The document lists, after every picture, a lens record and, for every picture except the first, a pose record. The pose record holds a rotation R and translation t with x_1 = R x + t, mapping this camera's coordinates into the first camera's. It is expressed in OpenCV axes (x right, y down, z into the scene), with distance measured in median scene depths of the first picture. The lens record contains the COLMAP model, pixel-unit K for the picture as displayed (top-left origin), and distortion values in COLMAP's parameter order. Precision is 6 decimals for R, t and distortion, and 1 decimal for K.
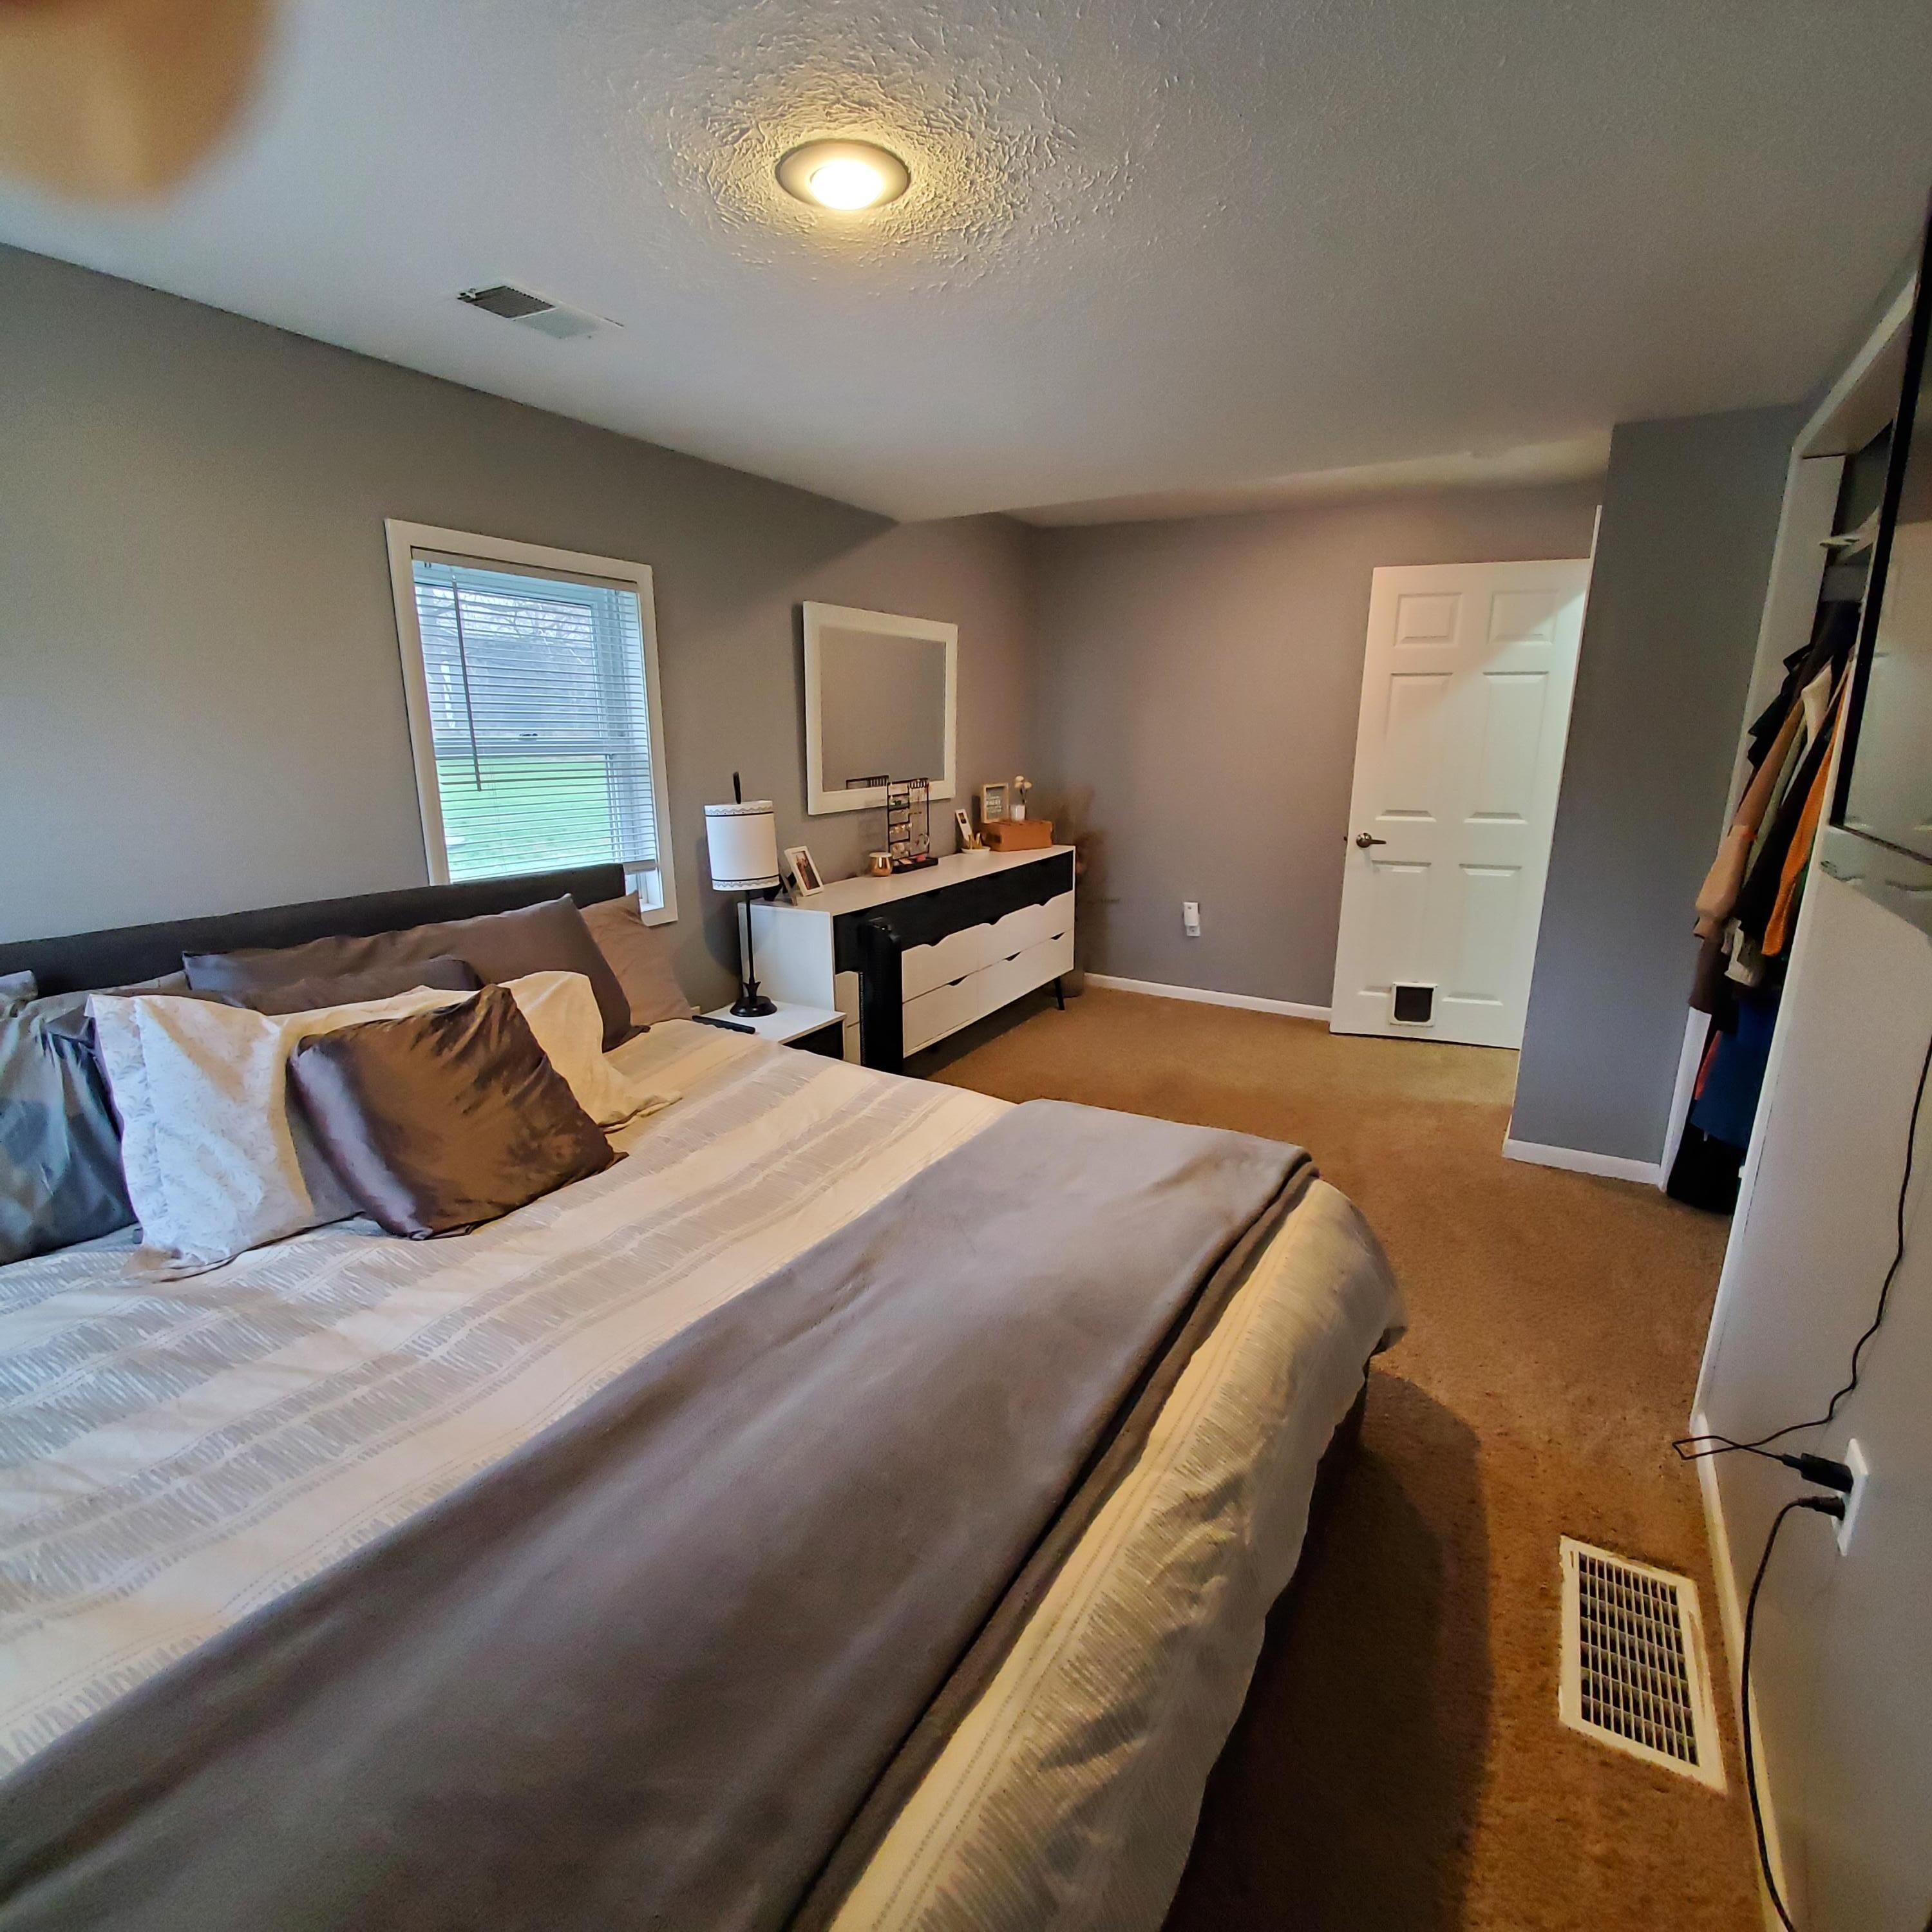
lens RADIAL K [[1012.9, 0, 968.1], [0, 1012.9, 978.3], [0, 0, 1]] dist [-0.001753, 0.002845]
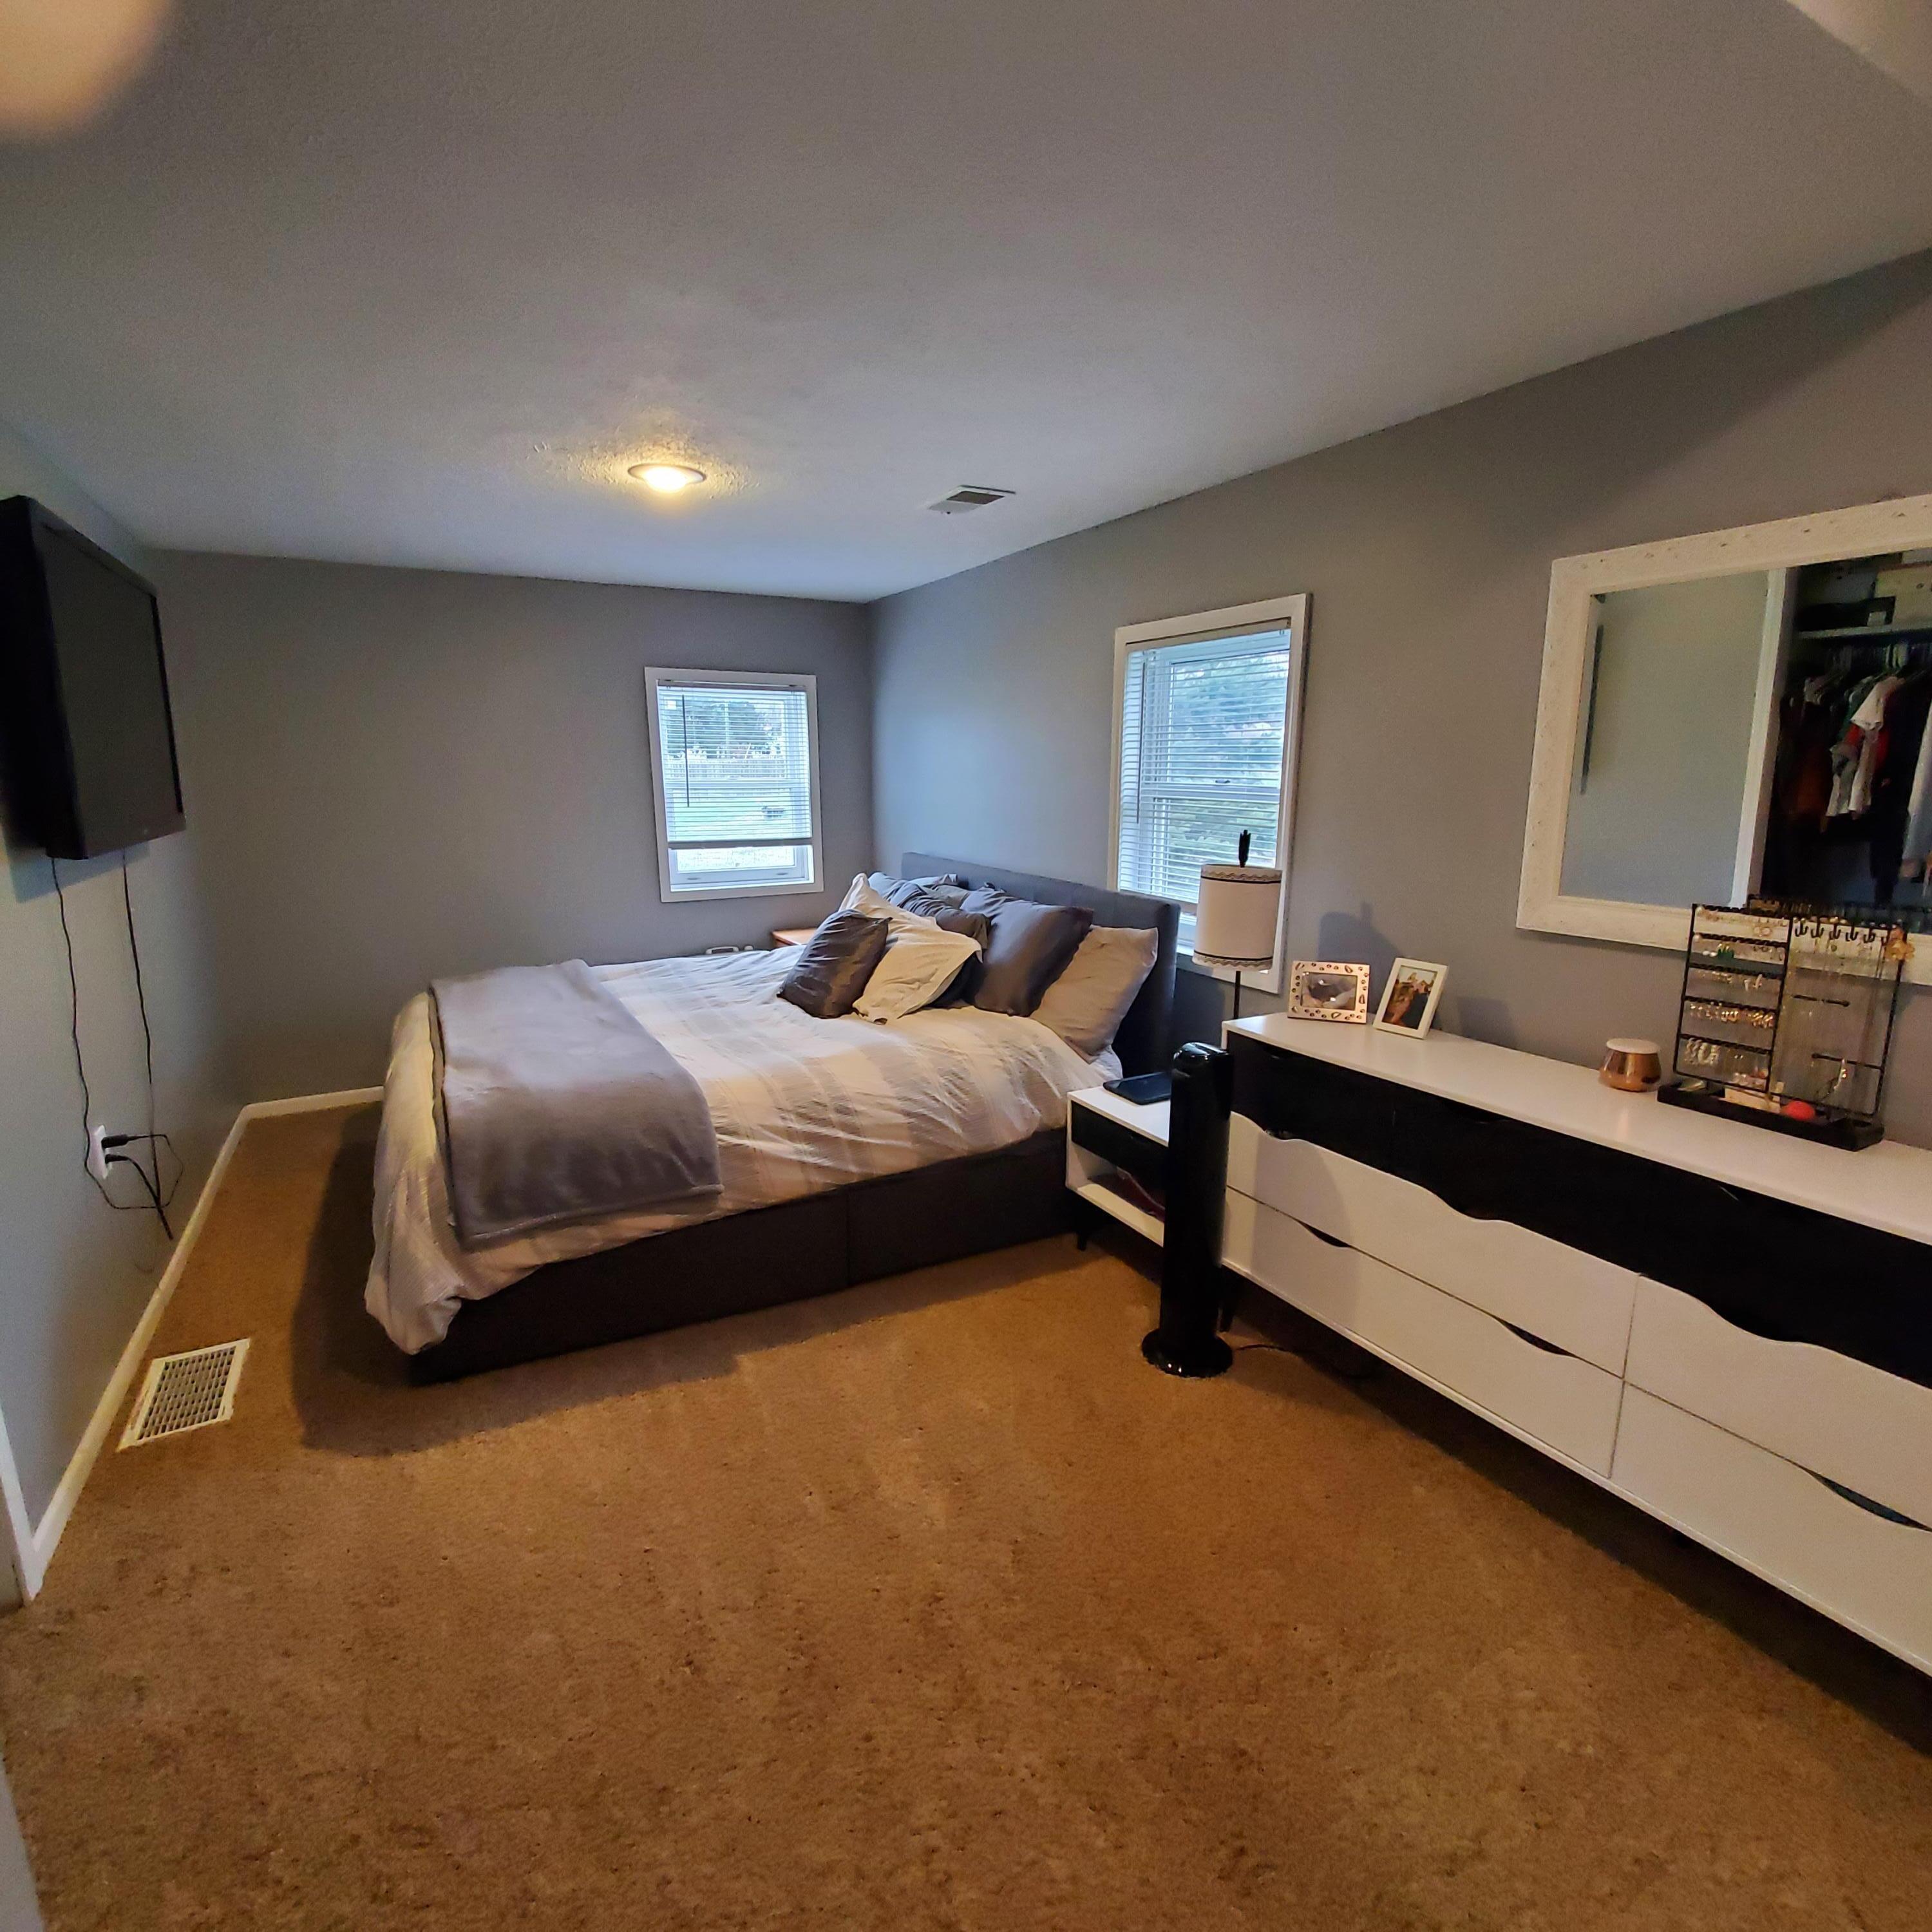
lens RADIAL K [[1012.9, 0, 969.8], [0, 1012.9, 979.2], [0, 0, 1]] dist [-0.001753, 0.002845]
pose [[-0.511090, 0.179956, -0.840478, 0.542490], [-0.205862, 0.923749, 0.322969, -0.276750], [0.834511, 0.338089, -0.435072, 1.075660]]
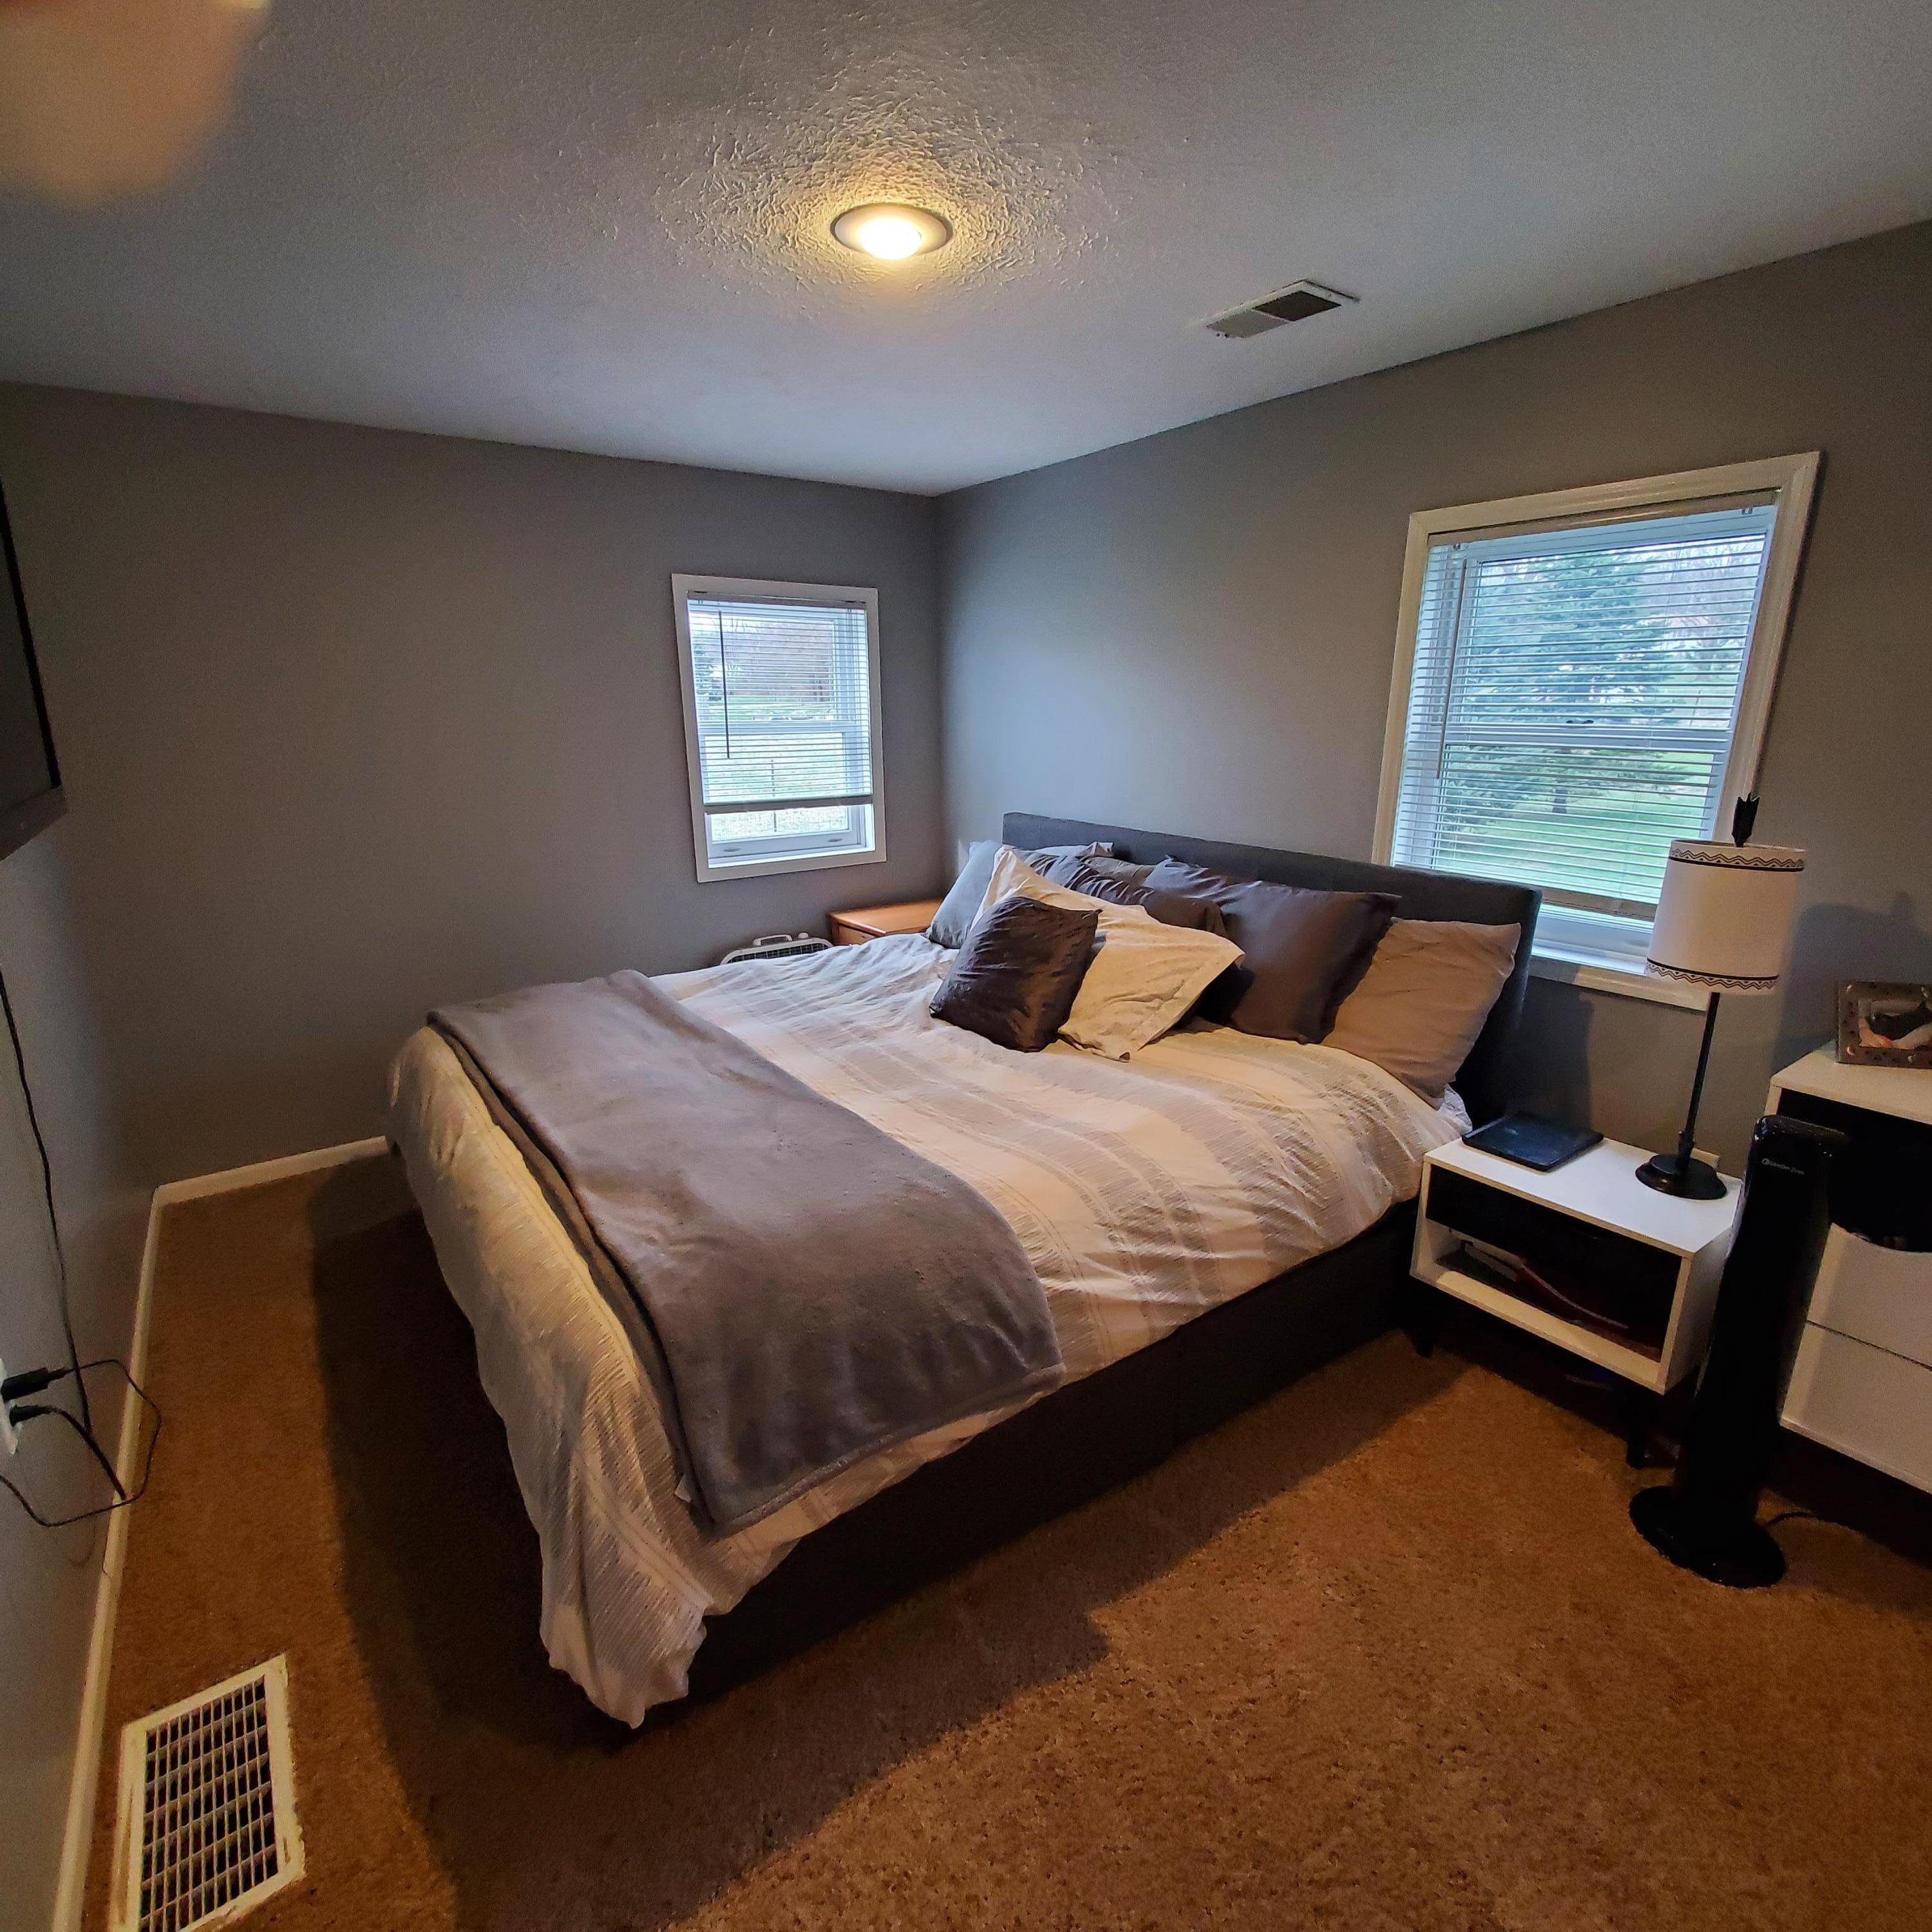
lens RADIAL K [[1012.9, 0, 967.4], [0, 1012.9, 976.8], [0, 0, 1]] dist [-0.001753, 0.002845]
pose [[-0.402372, 0.243220, -0.882576, 0.441060], [-0.215158, 0.911935, 0.349403, -0.189203], [0.889834, 0.330483, -0.314606, 0.721546]]
